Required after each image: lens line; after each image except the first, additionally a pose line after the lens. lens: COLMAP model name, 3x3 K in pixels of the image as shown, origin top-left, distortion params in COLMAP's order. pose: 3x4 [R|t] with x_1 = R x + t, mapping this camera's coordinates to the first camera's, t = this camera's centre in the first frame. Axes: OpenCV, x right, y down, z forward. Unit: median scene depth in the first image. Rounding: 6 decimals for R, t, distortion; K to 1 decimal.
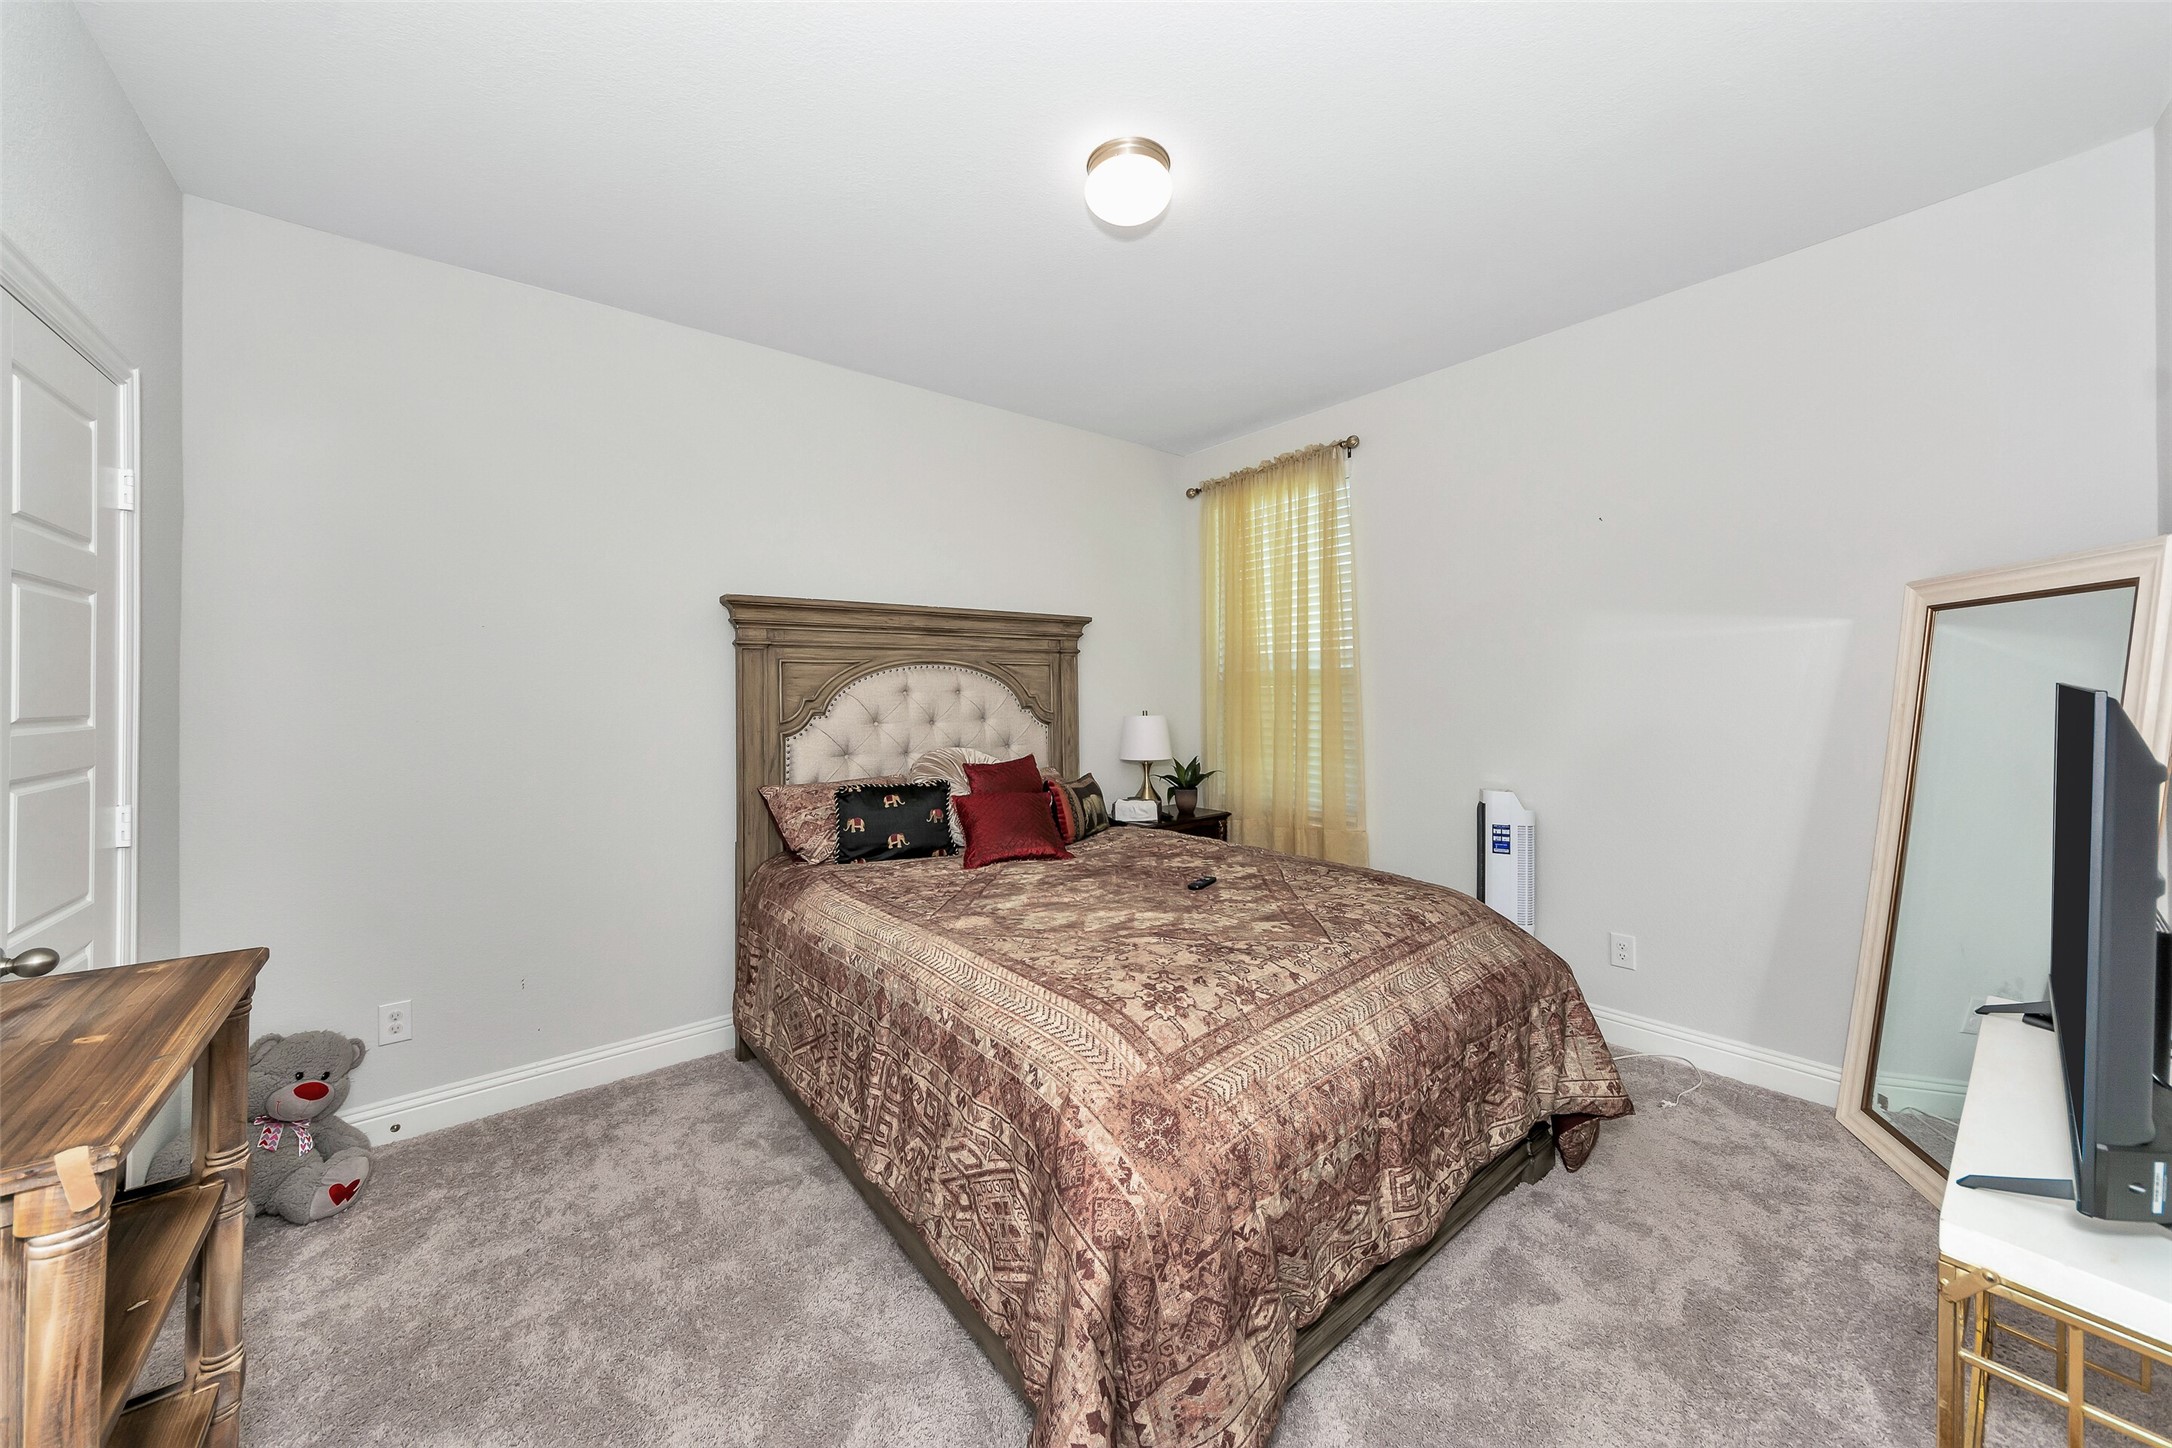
lens RADIAL K [[772.1, 0, 1083.0], [0, 772.1, 683.7], [0, 0, 1]] dist [0.000466, 0.000081]
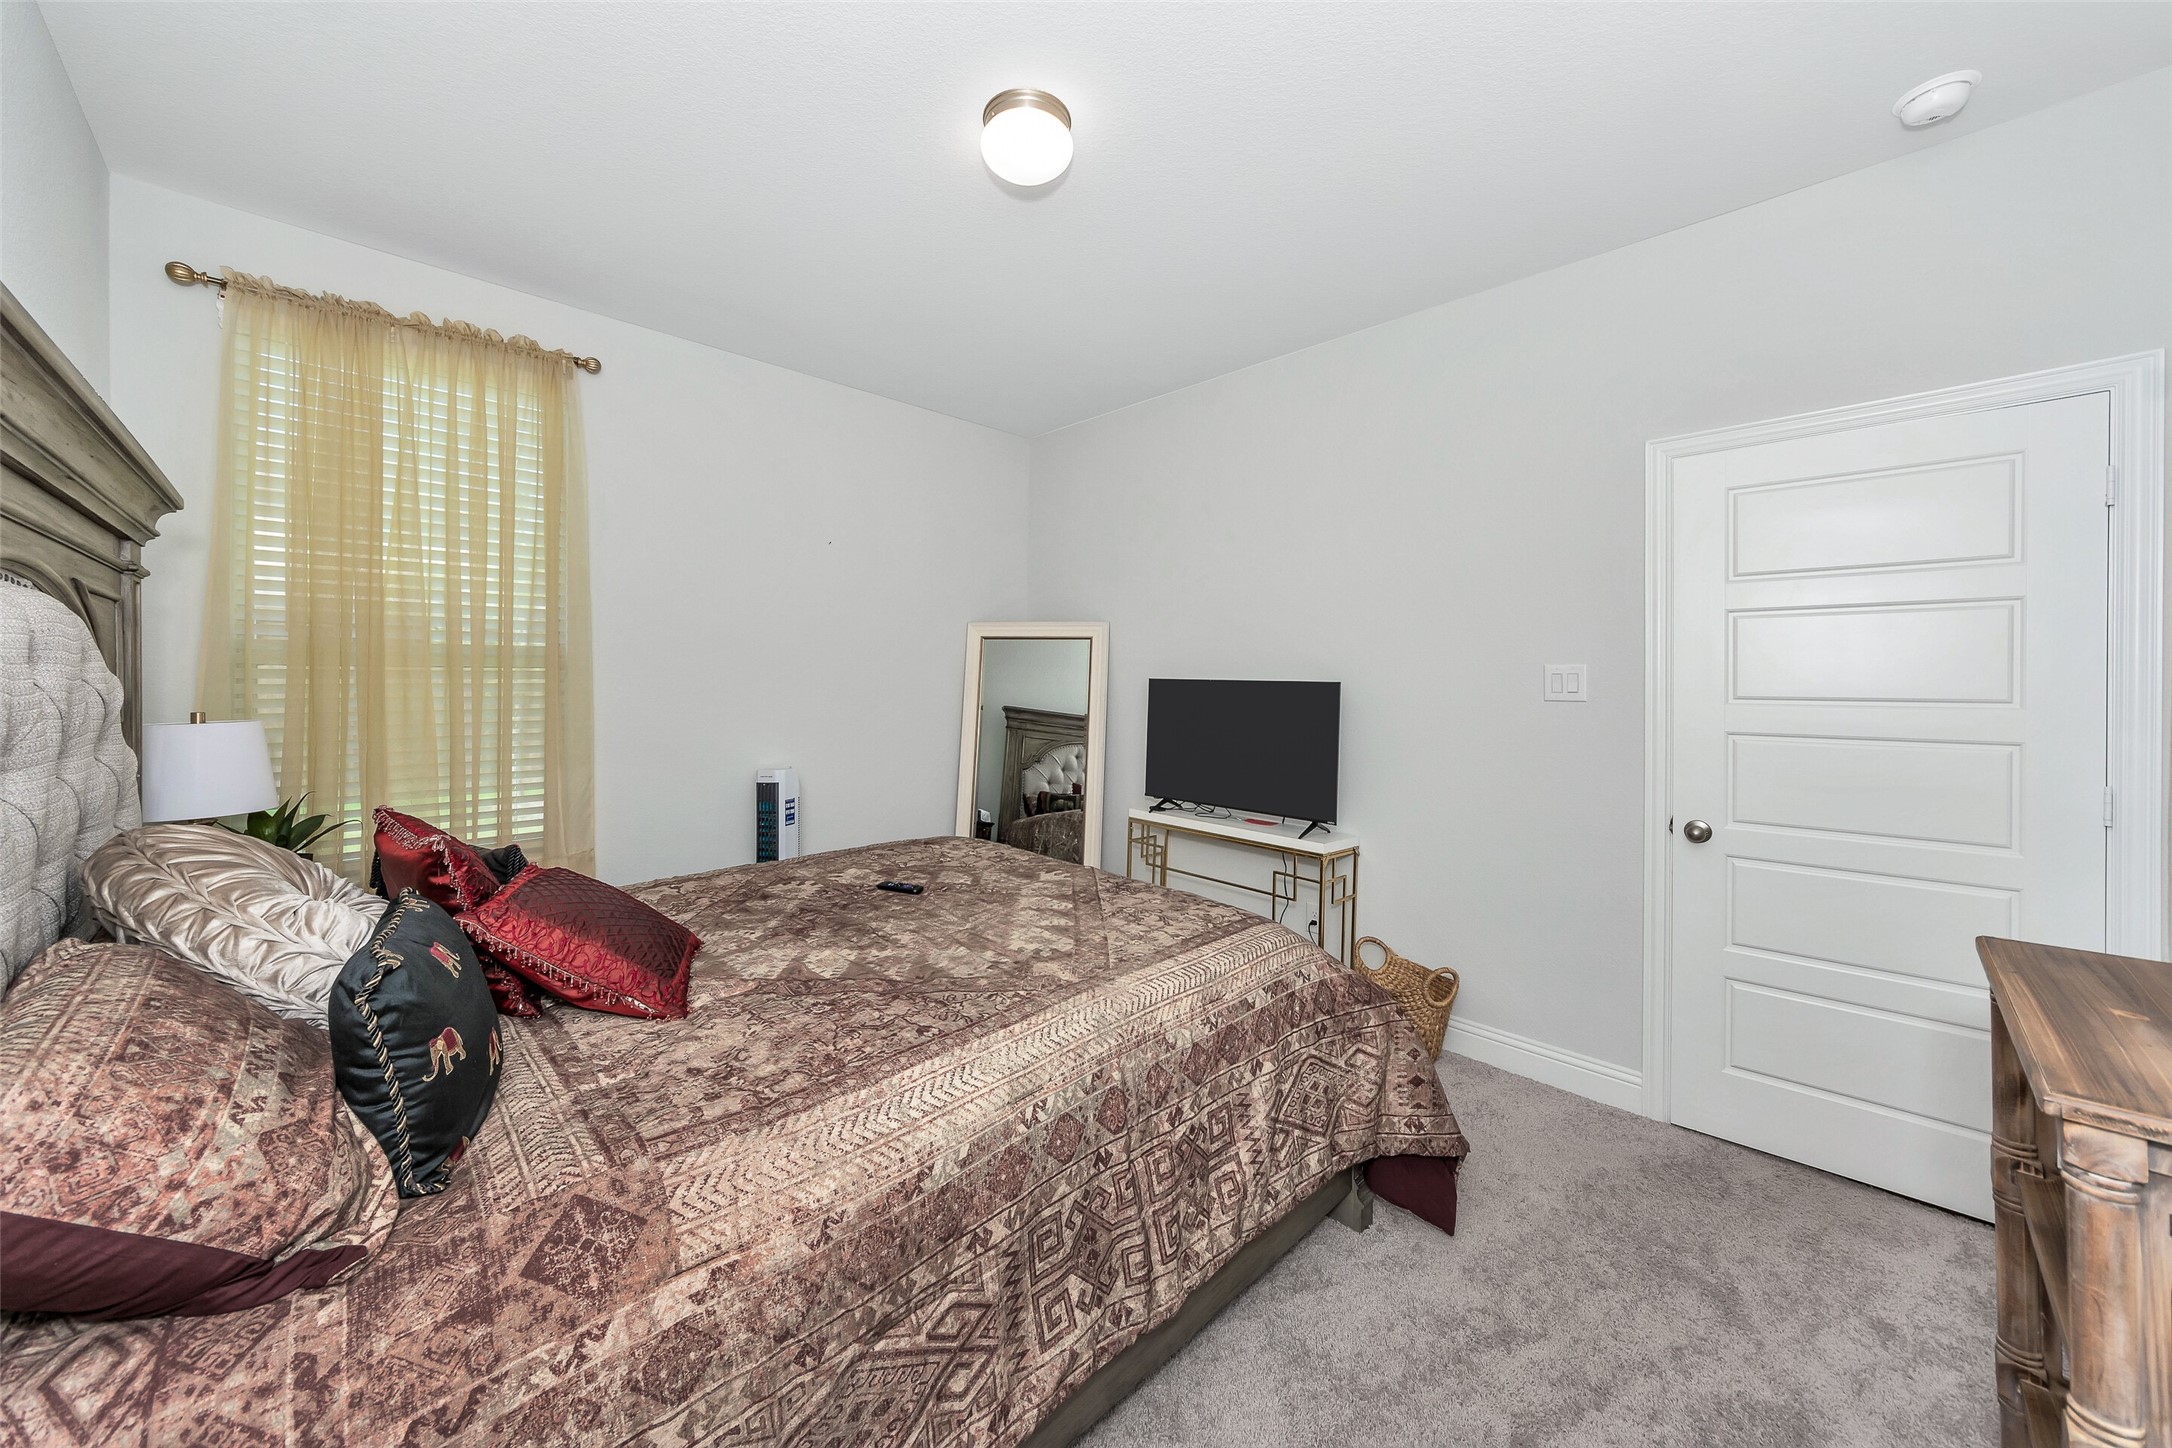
lens RADIAL K [[772.1, 0, 1083.0], [0, 772.1, 683.7], [0, 0, 1]] dist [0.000466, 0.000081]
pose [[-0.093125, -0.000433, 0.995654, -0.888895], [-0.013208, 0.999912, -0.000801, 0.018775], [-0.995567, -0.013225, -0.093122, 1.009978]]
